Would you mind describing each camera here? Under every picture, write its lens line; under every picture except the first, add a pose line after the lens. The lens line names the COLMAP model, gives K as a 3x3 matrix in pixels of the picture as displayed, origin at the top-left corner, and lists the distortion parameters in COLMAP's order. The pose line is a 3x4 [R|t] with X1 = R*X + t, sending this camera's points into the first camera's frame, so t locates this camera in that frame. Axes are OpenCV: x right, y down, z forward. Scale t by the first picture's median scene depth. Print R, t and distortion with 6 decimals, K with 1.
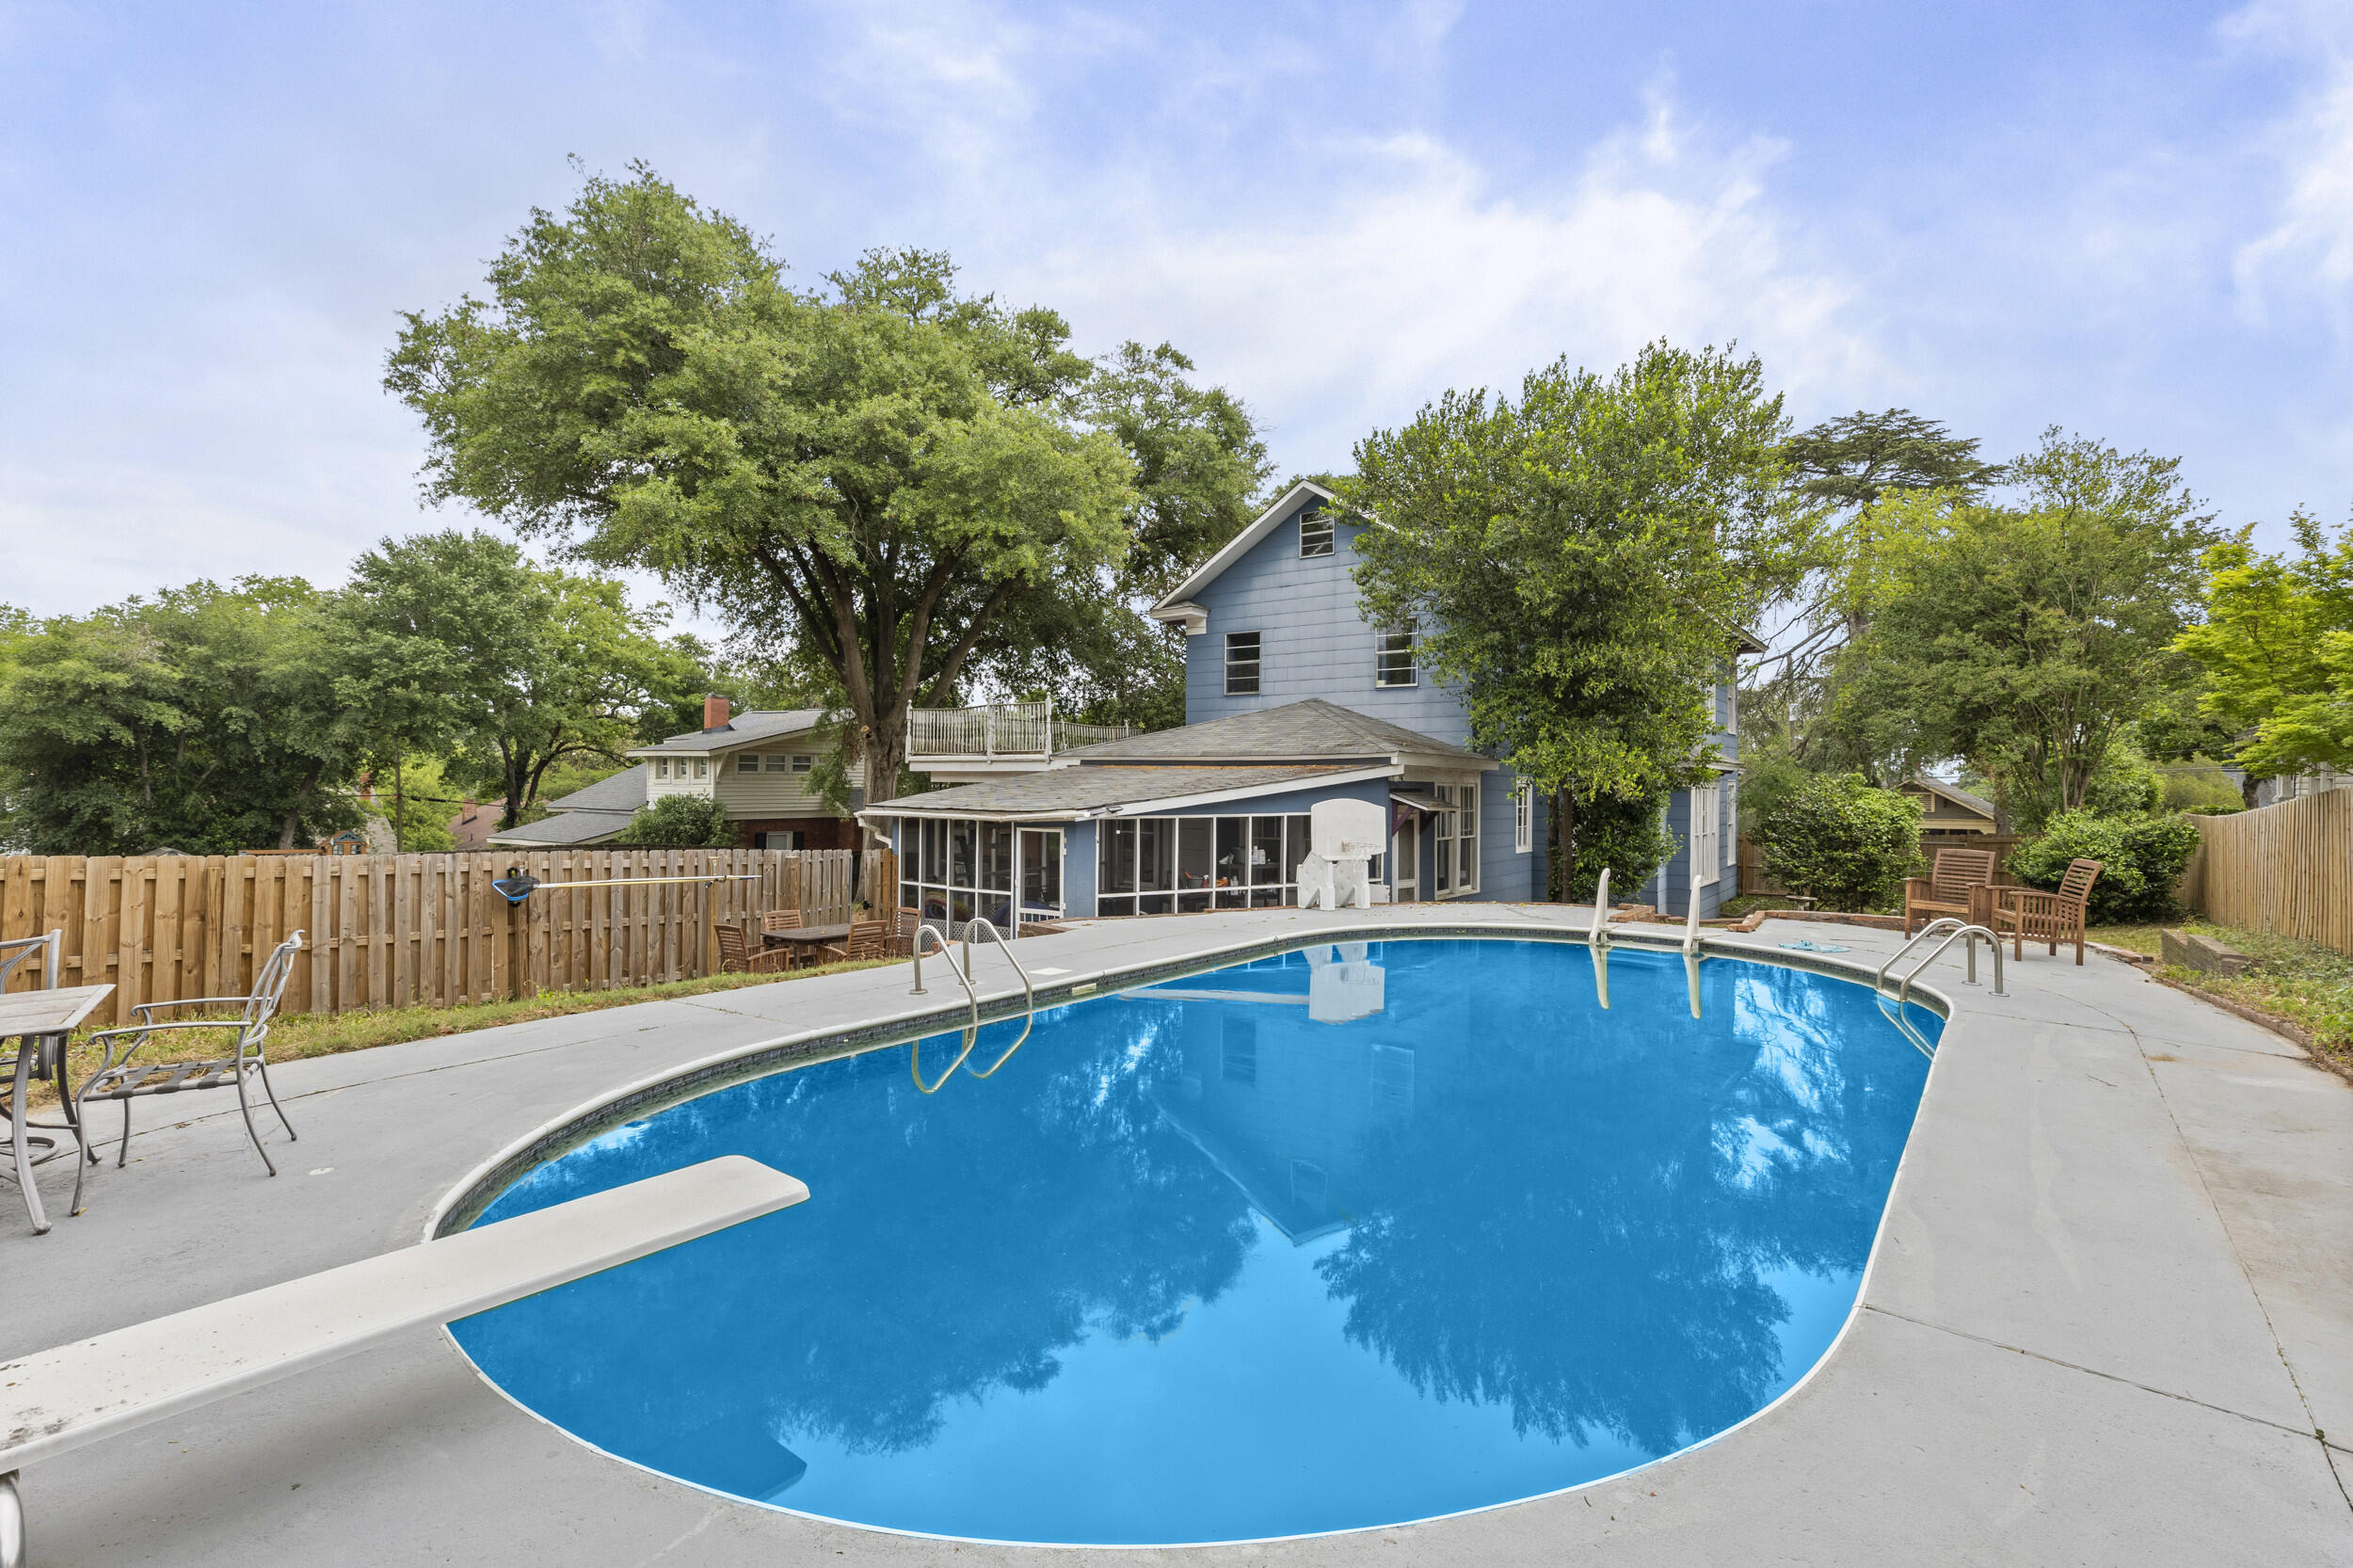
lens RADIAL K [[1098.3, 0, 1176.5], [0, 1098.3, 784.0], [0, 0, 1]] dist [0.026806, 0.000124]
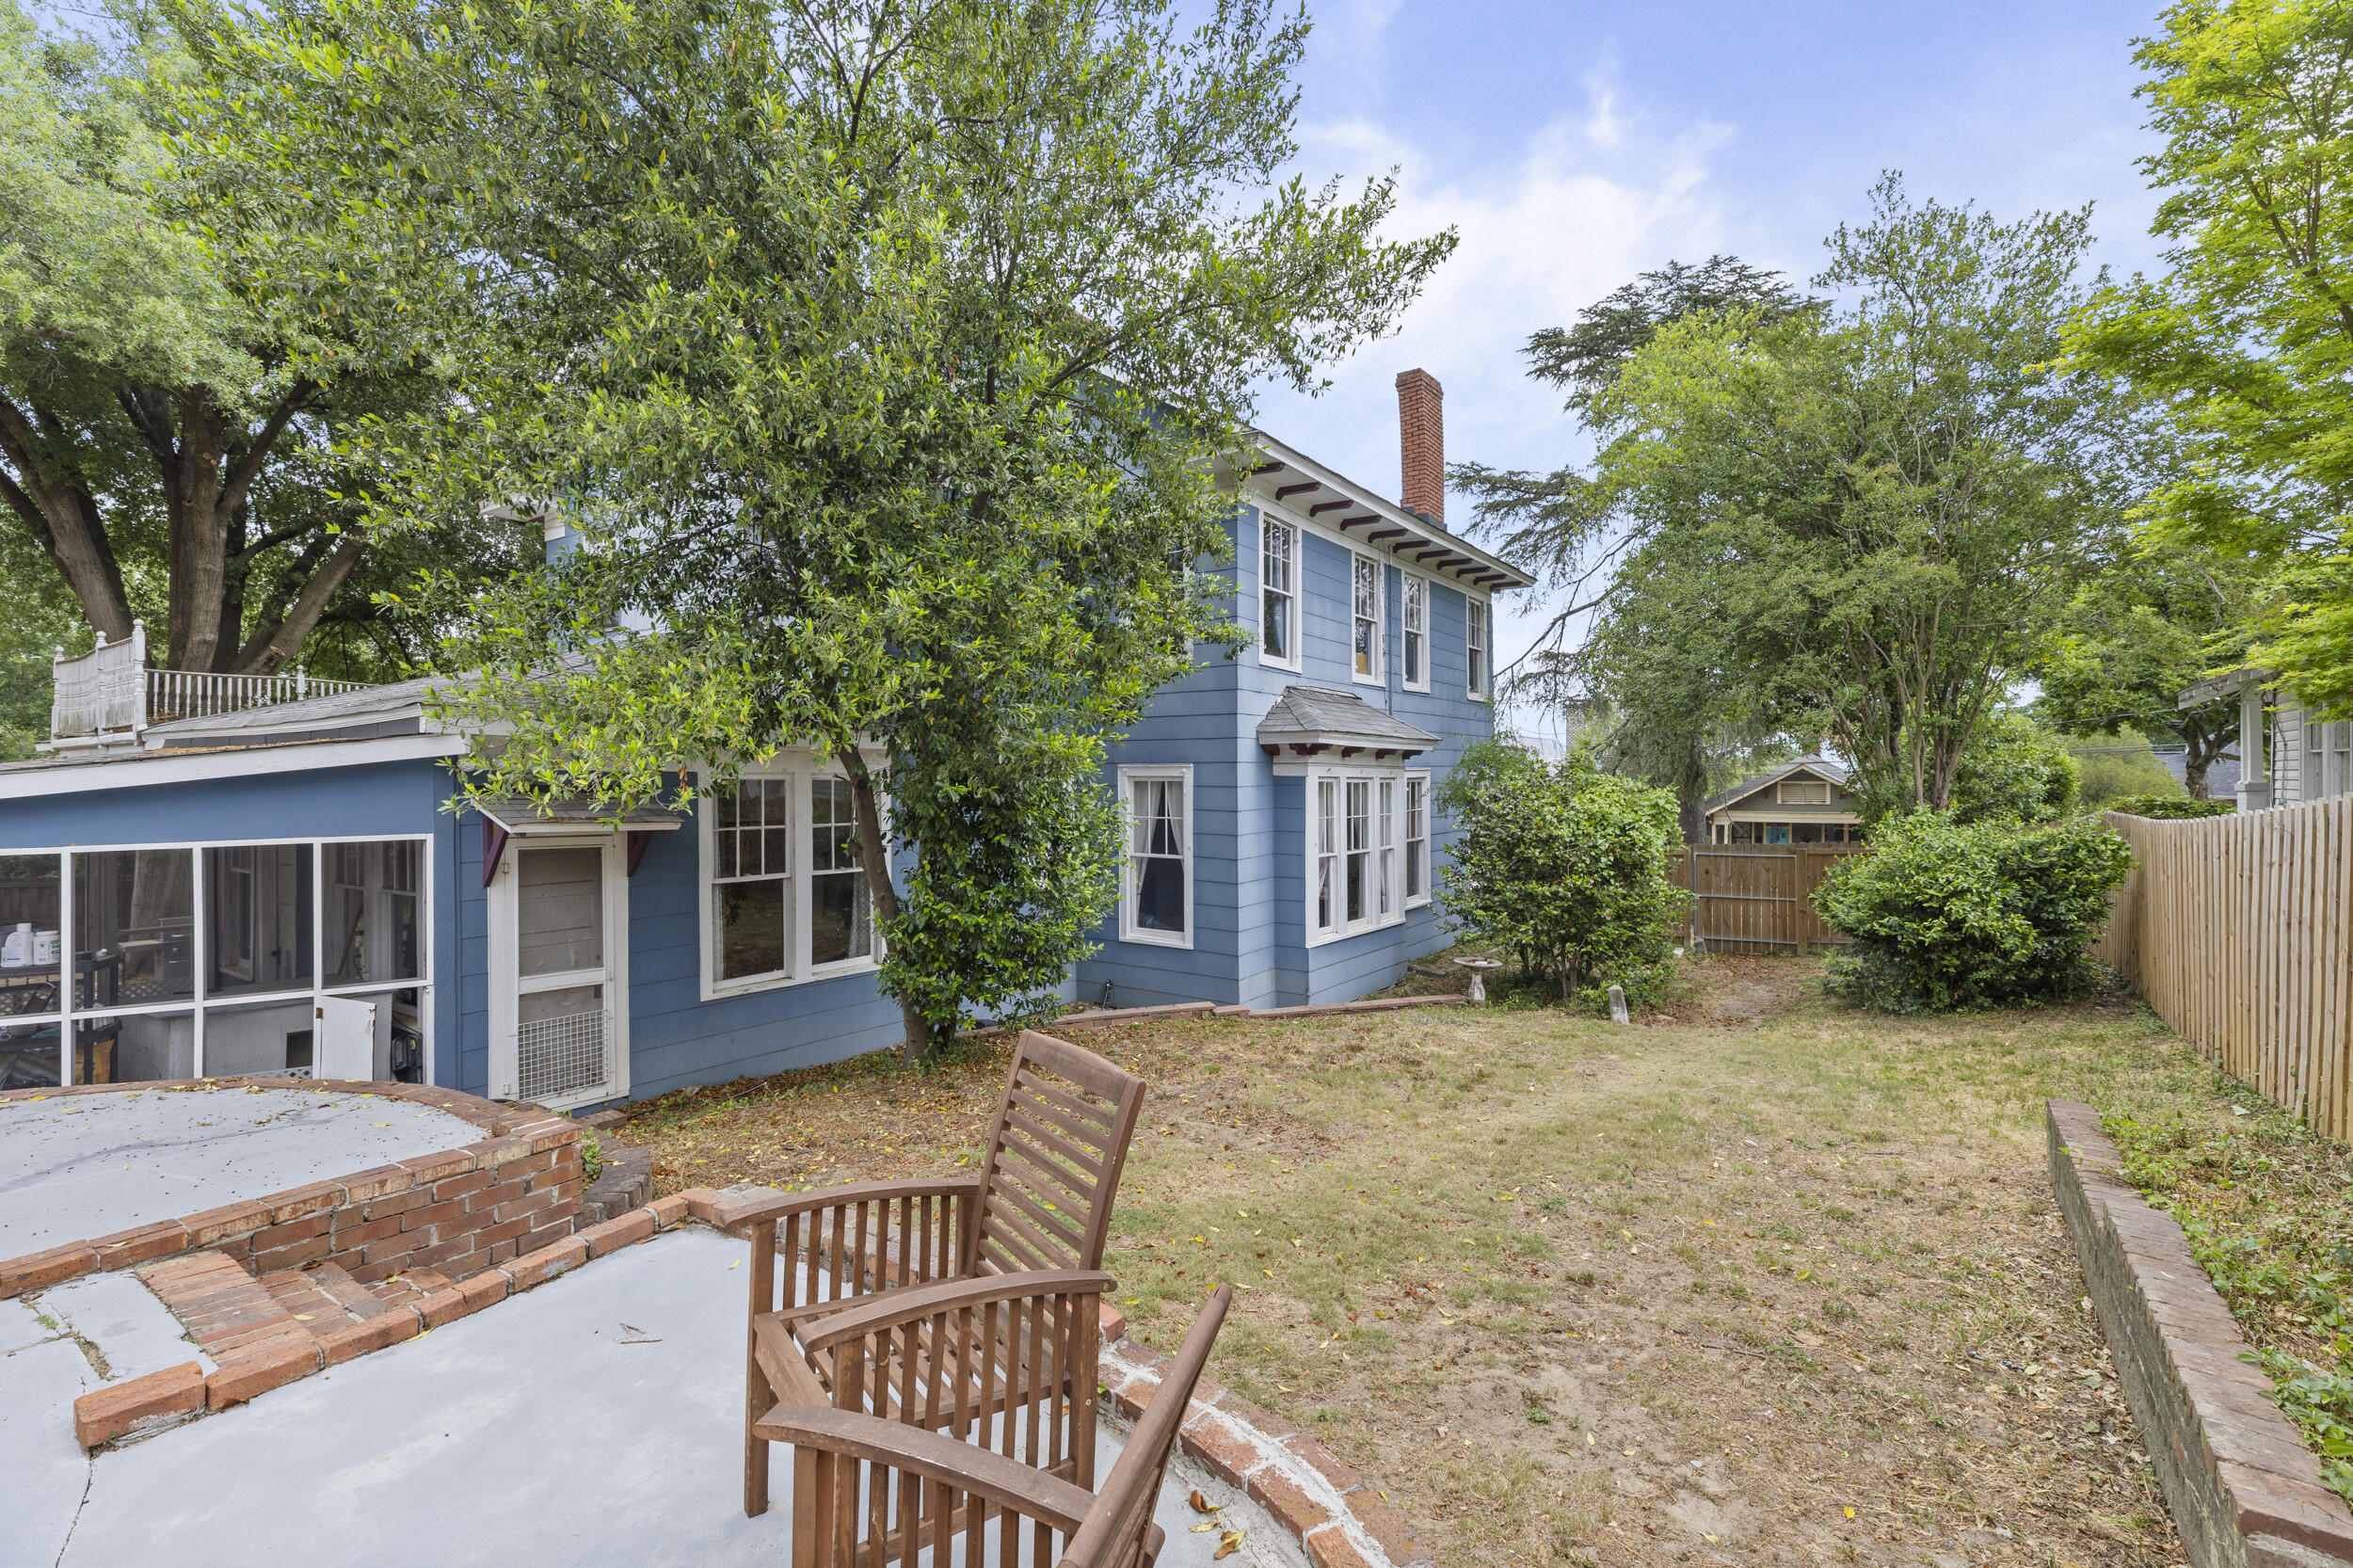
lens RADIAL K [[1044.6, 0, 1176.2], [0, 1044.6, 778.4], [0, 0, 1]] dist [0.001256, -0.000064]
pose [[0.999815, -0.011557, -0.015349, 0.412010], [0.011519, 0.999931, -0.002506, 0.004108], [0.015377, 0.002329, 0.999879, 0.437588]]
